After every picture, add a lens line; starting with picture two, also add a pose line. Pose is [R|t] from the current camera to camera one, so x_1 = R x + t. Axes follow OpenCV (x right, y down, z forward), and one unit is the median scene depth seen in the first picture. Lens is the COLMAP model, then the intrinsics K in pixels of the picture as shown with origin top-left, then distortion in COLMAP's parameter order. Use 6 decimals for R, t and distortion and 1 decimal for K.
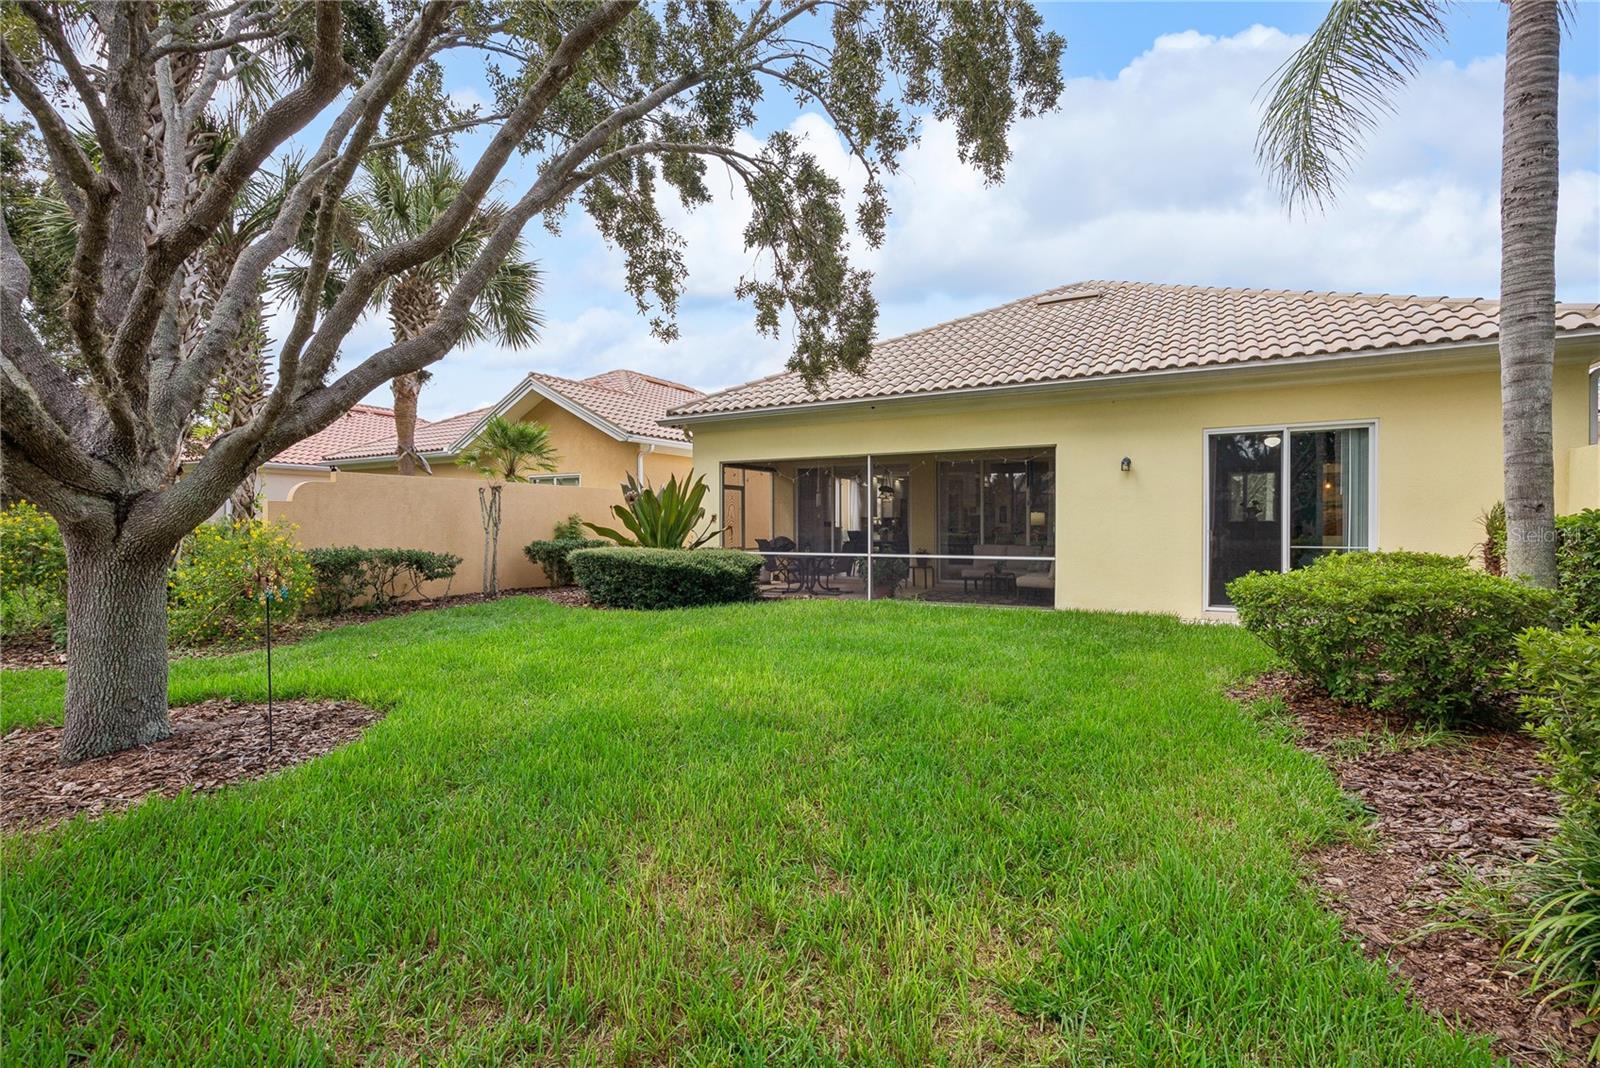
lens RADIAL K [[728.5, 0, 806.1], [0, 728.5, 530.2], [0, 0, 1]] dist [0.002158, 0.000385]
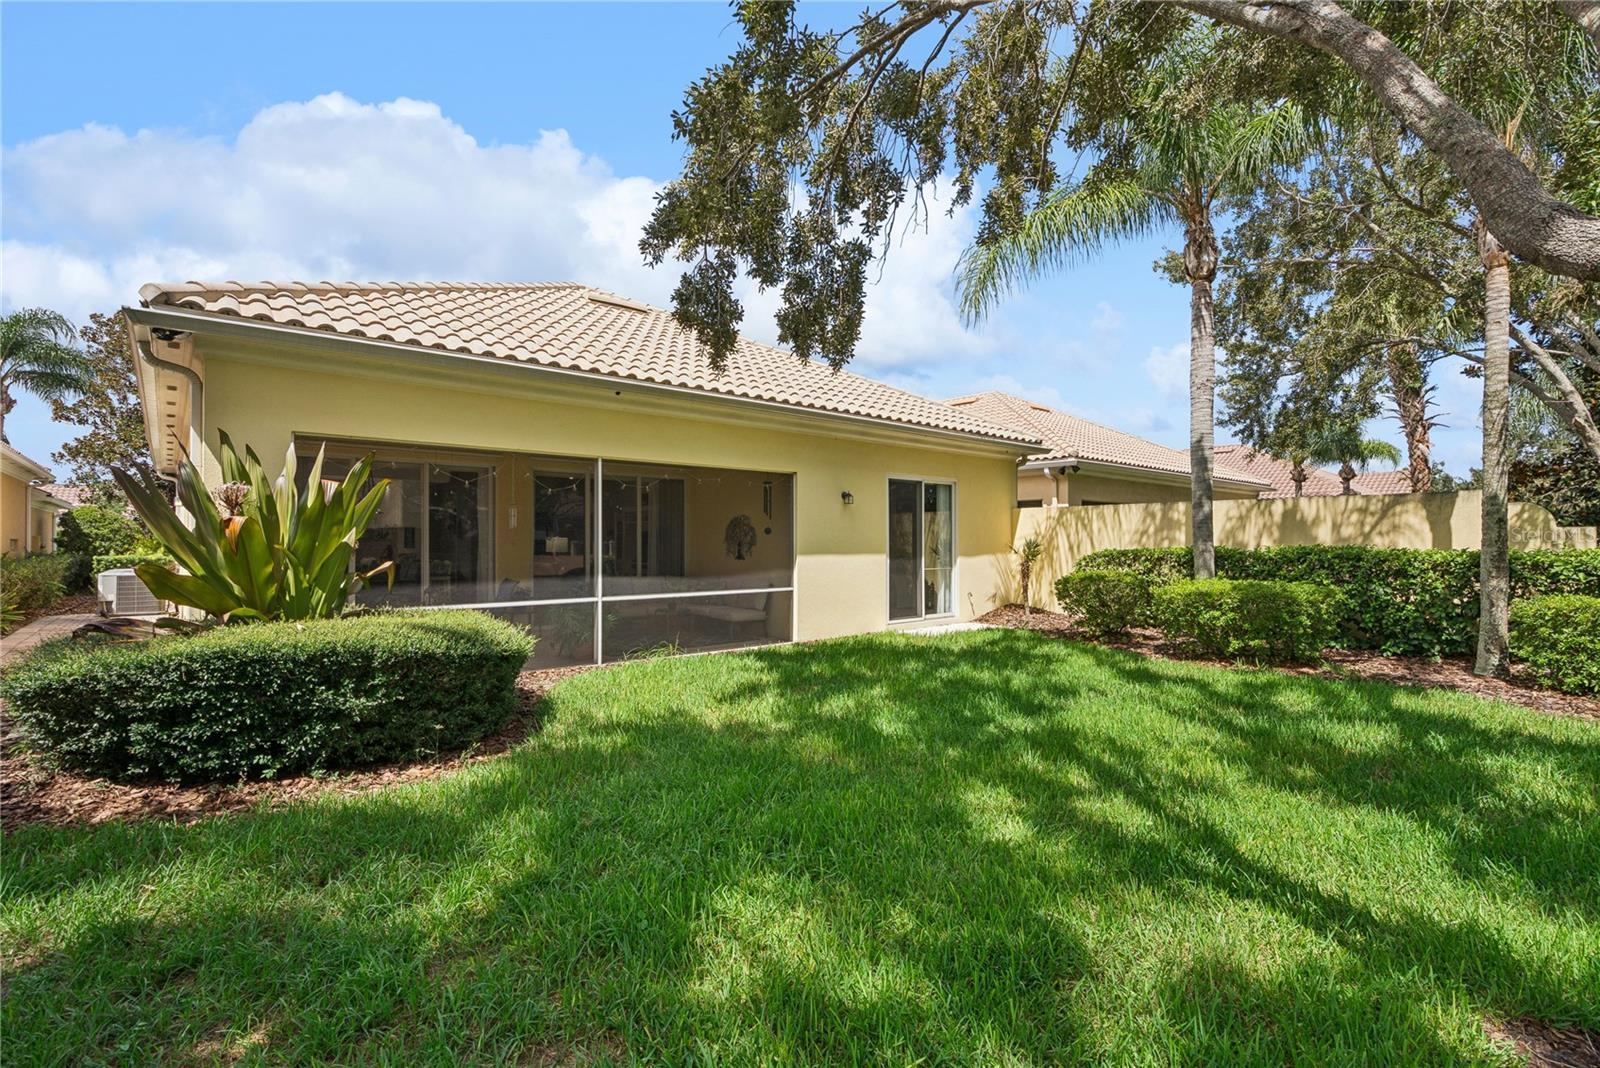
lens RADIAL K [[728.5, 0, 796.1], [0, 728.5, 542.2], [0, 0, 1]] dist [0.002158, 0.000385]
pose [[0.352604, 0.003018, 0.935768, -0.573356], [0.008104, 0.999947, -0.006279, -0.017534], [-0.935737, 0.009798, 0.352561, 0.644545]]
